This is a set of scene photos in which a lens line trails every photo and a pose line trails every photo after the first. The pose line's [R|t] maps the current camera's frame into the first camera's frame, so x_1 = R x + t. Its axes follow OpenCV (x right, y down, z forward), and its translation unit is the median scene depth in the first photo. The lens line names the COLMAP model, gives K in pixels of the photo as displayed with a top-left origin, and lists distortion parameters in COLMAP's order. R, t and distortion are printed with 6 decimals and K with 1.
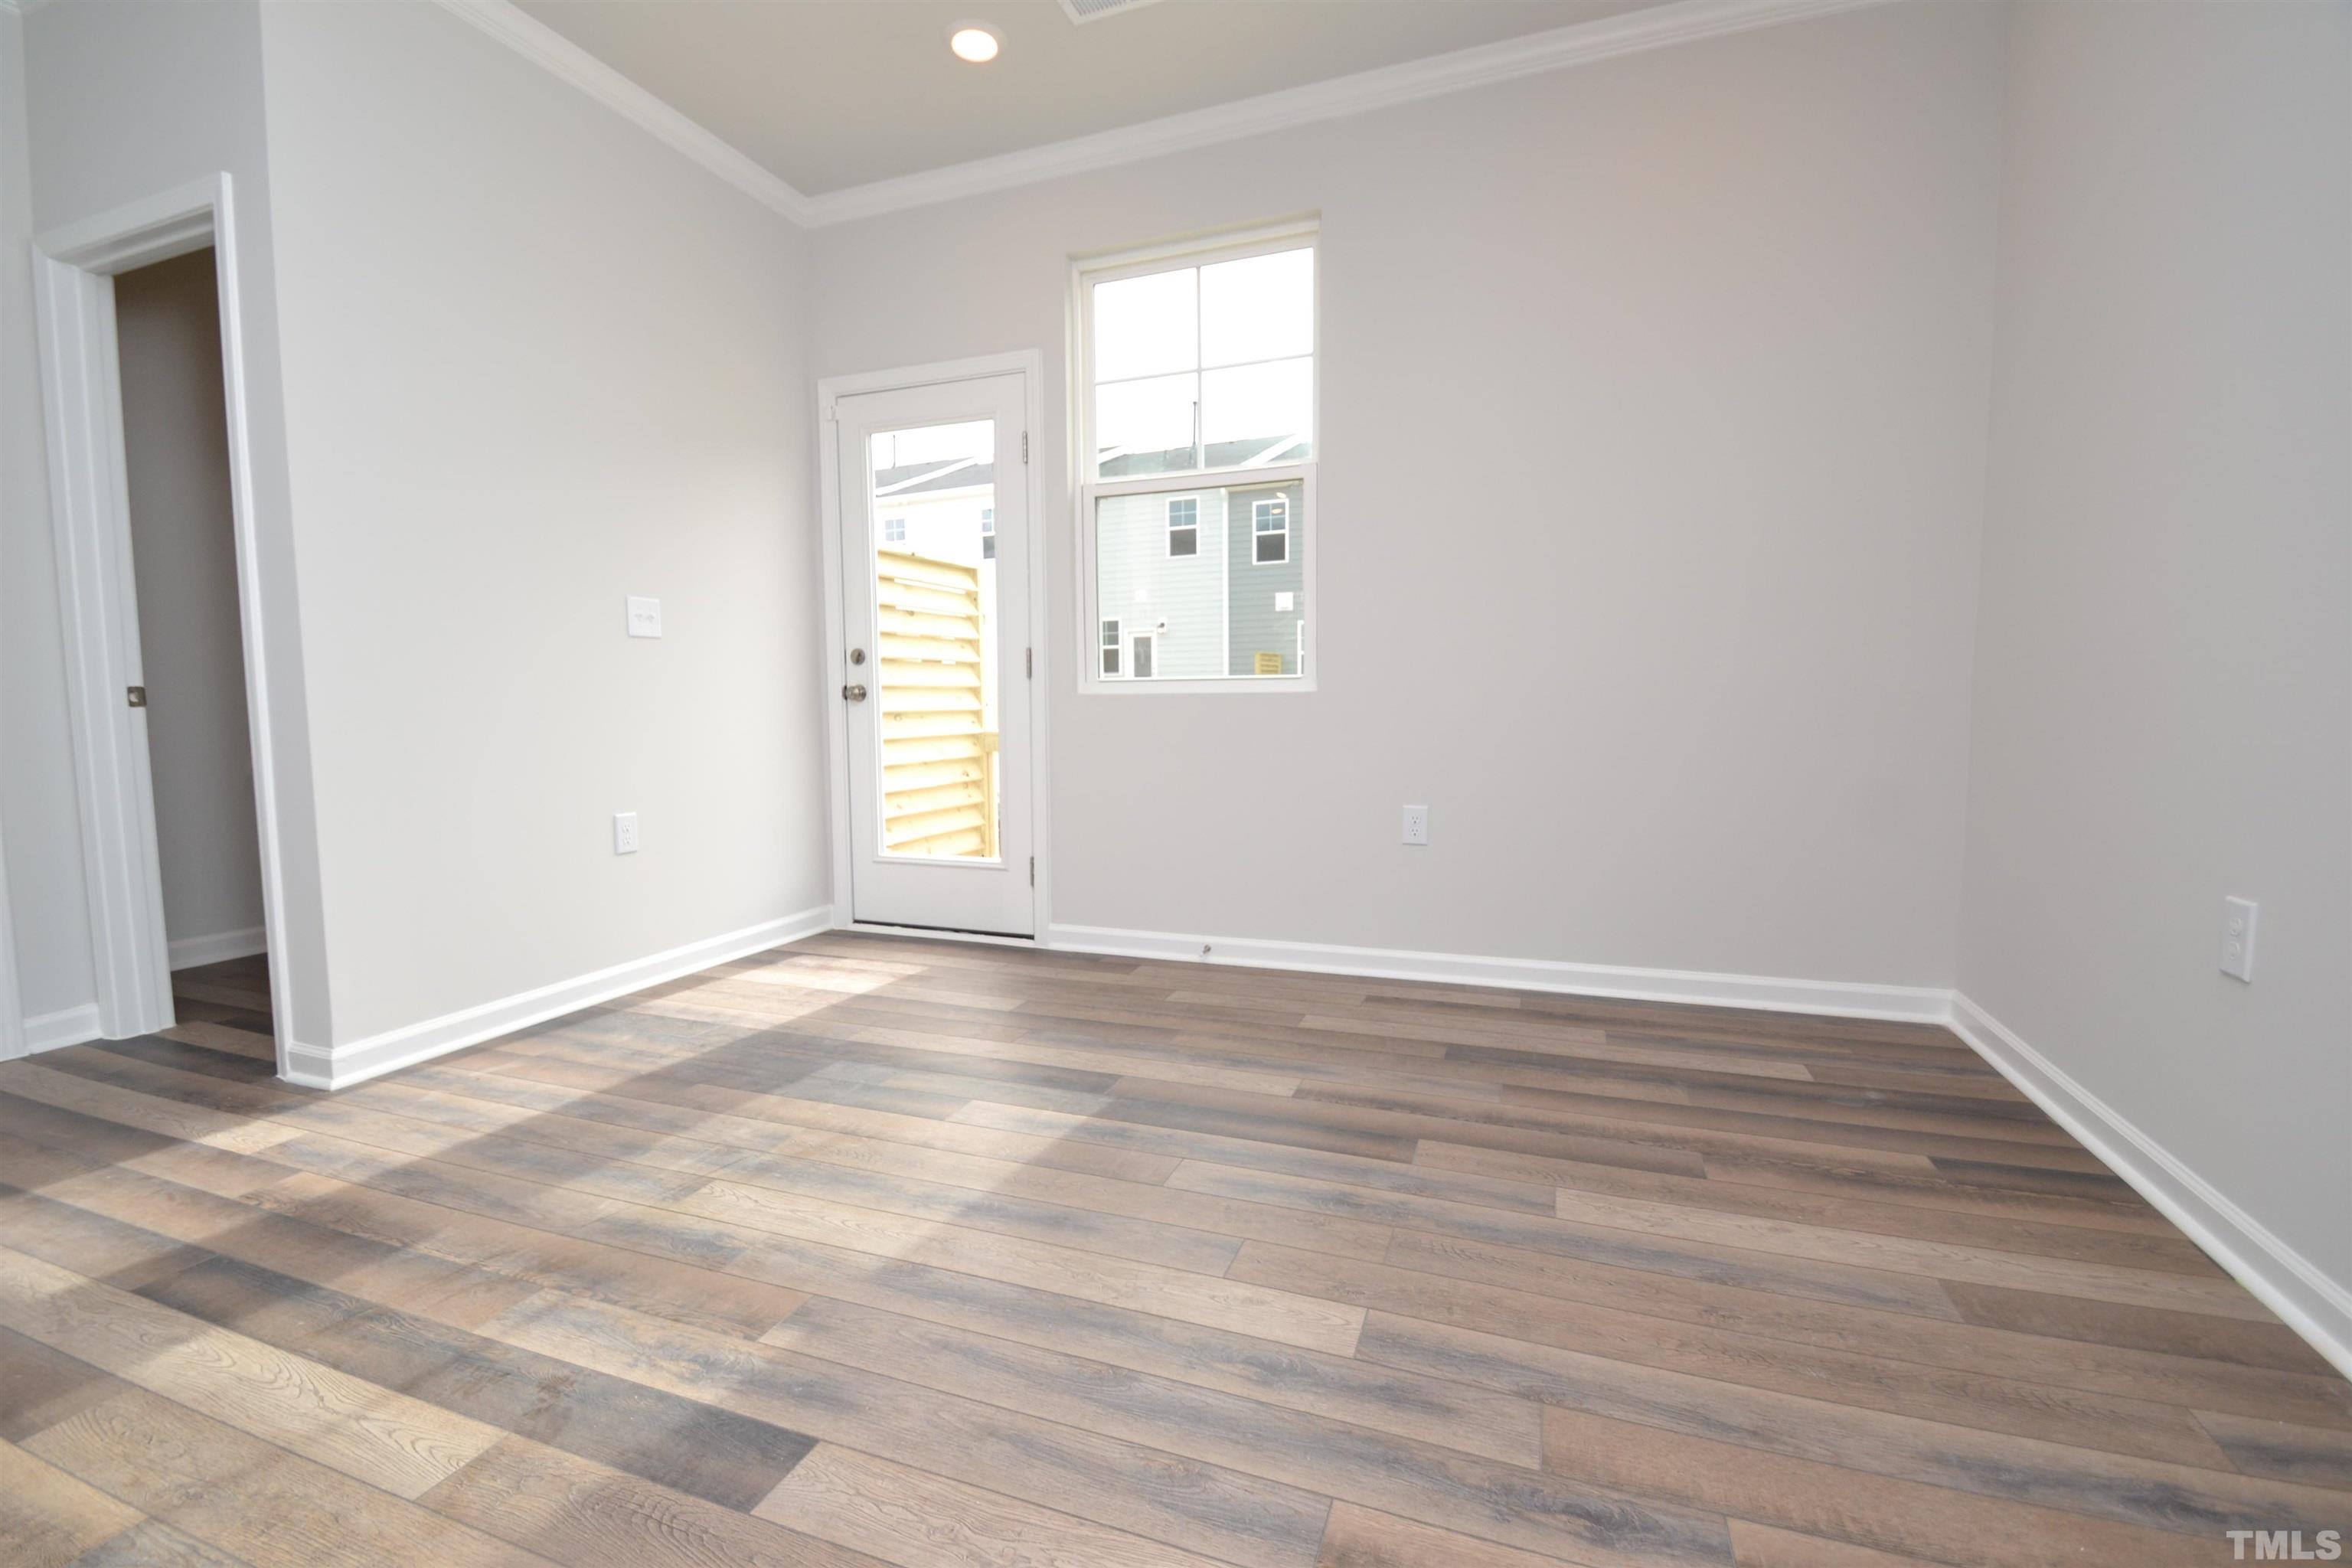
lens RADIAL K [[1039.4, 0, 1151.7], [0, 1039.4, 793.2], [0, 0, 1]] dist [0.015291, -0.016519]
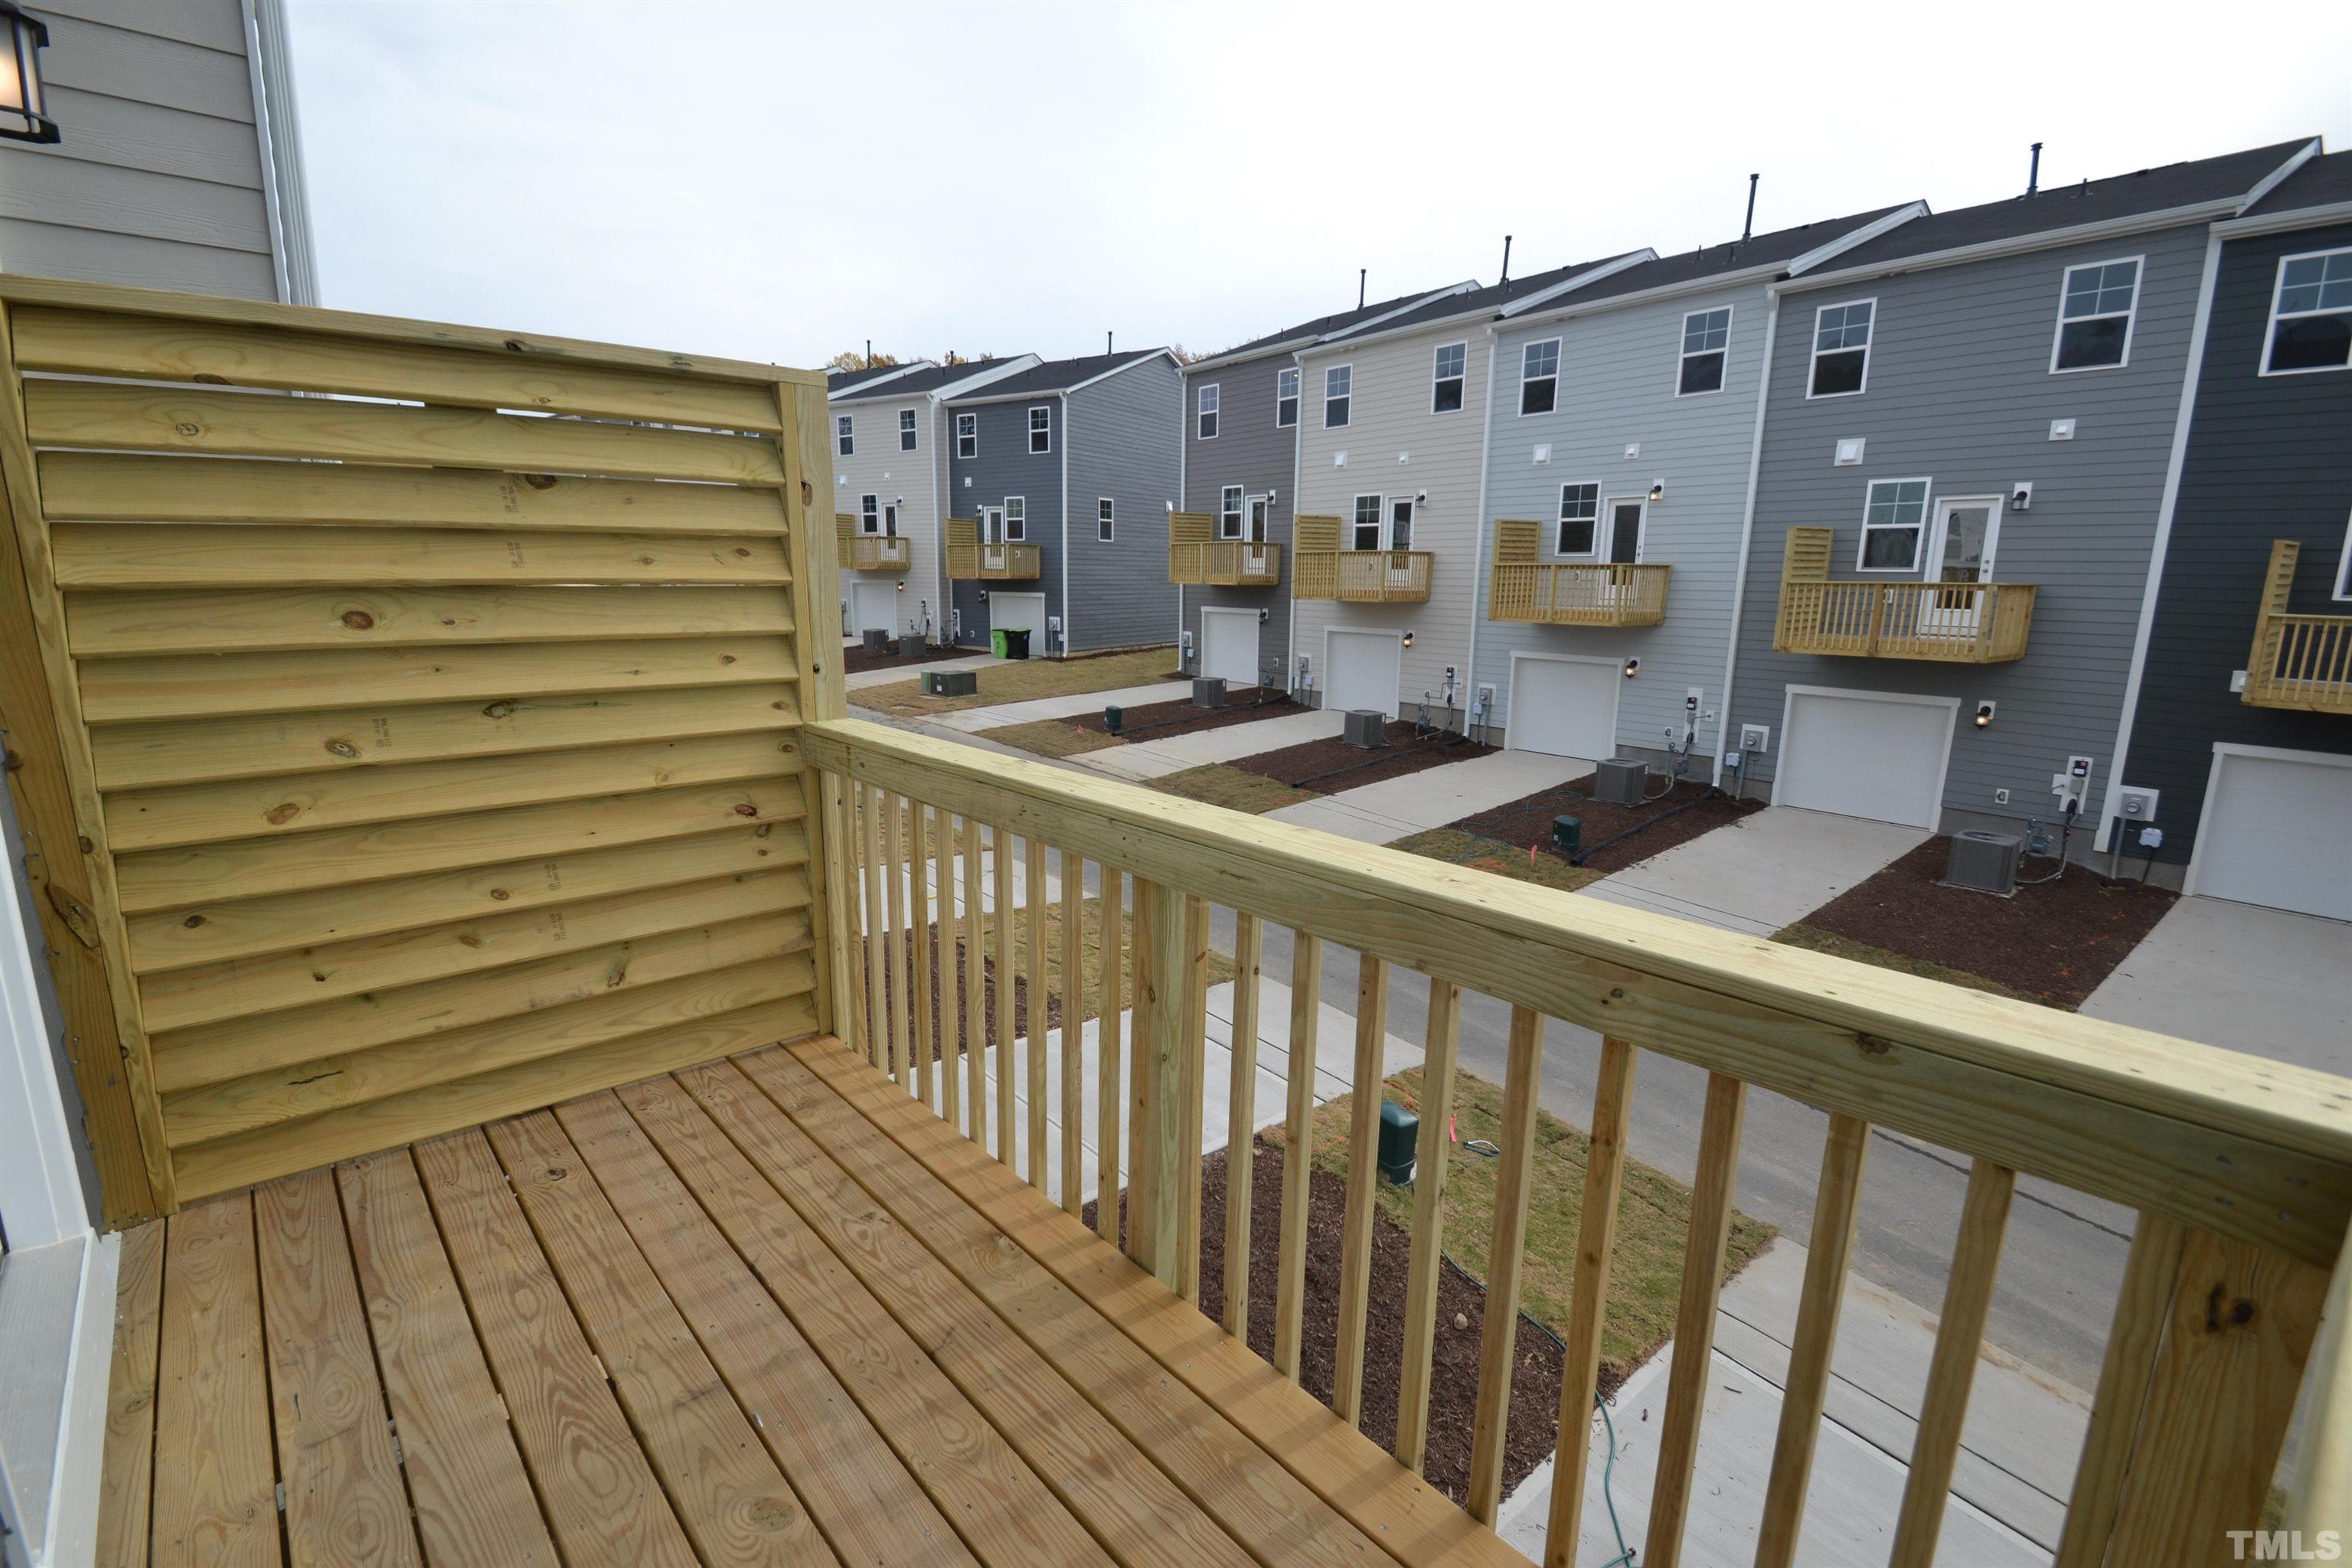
lens RADIAL K [[1039.4, 0, 1151.7], [0, 1039.4, 793.2], [0, 0, 1]] dist [0.015291, -0.016519]
pose [[0.890197, 0.113952, -0.441095, 0.207188], [-0.059414, 0.988982, 0.135586, -0.103173], [0.451685, -0.094491, 0.887159, 0.628155]]
